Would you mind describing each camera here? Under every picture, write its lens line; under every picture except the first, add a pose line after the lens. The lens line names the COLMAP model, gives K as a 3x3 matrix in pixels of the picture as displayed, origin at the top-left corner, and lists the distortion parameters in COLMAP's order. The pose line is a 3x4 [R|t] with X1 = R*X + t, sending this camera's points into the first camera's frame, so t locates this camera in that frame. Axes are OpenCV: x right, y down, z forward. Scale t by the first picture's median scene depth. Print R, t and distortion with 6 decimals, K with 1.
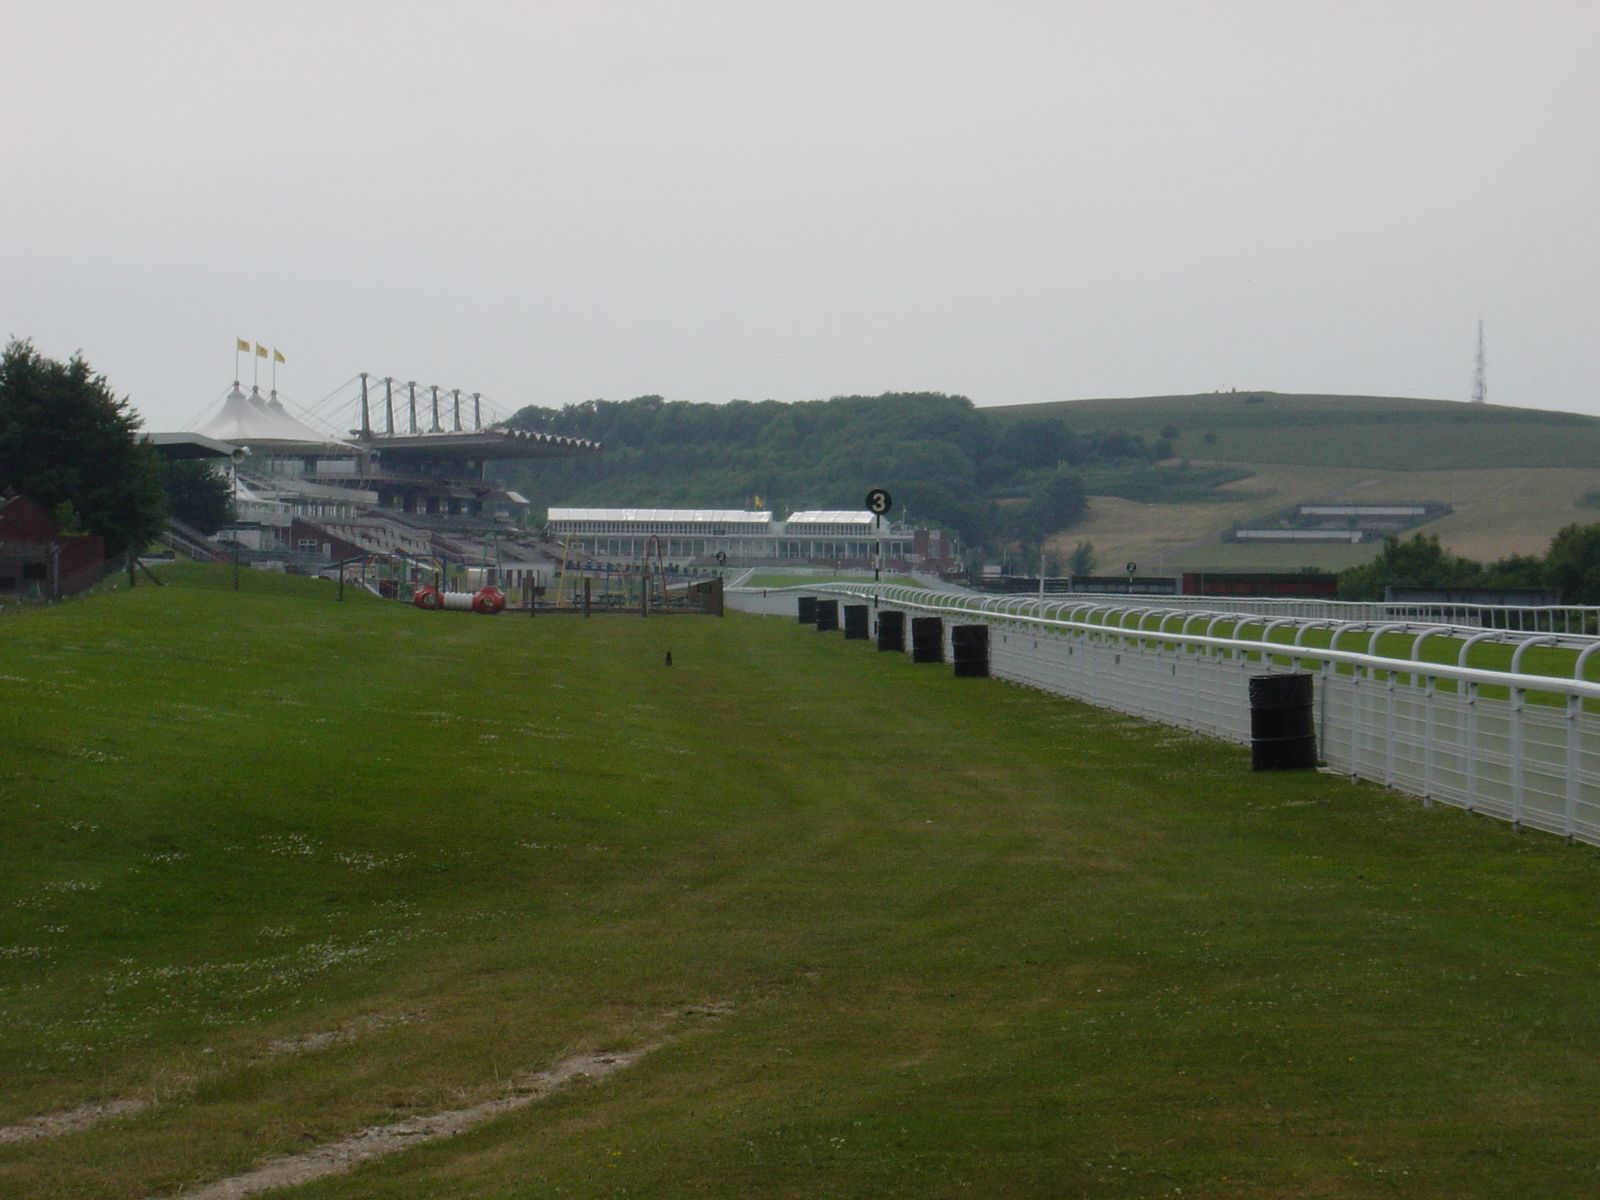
lens RADIAL K [[1725.7, 0, 800.3], [0, 1725.7, 610.7], [0, 0, 1]] dist [-0.005654, 0.000000]
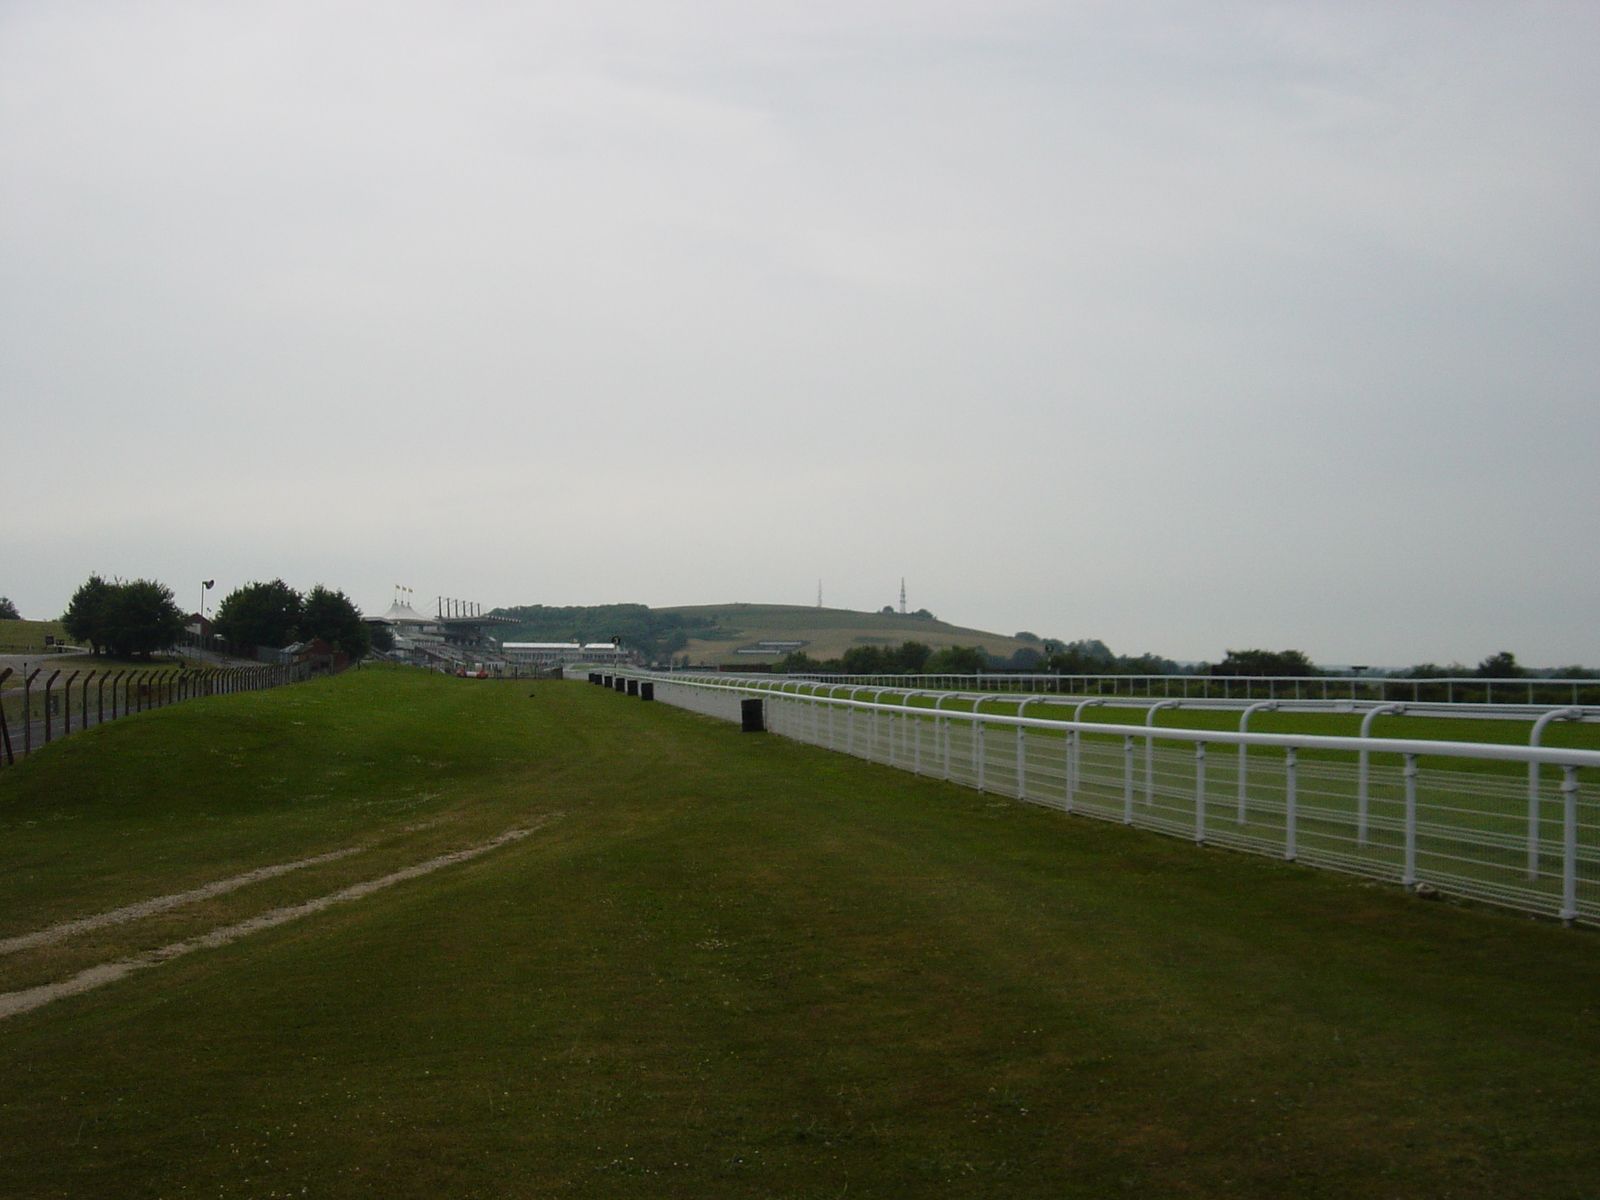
lens RADIAL K [[1725.7, 0, 803.2], [0, 1725.7, 591.4], [0, 0, 1]] dist [-0.005654, 0.000000]
pose [[0.999802, -0.001128, 0.019874, 0.305305], [0.002466, 0.997723, -0.067402, 0.051889], [-0.019753, 0.067438, 0.997528, -1.936996]]
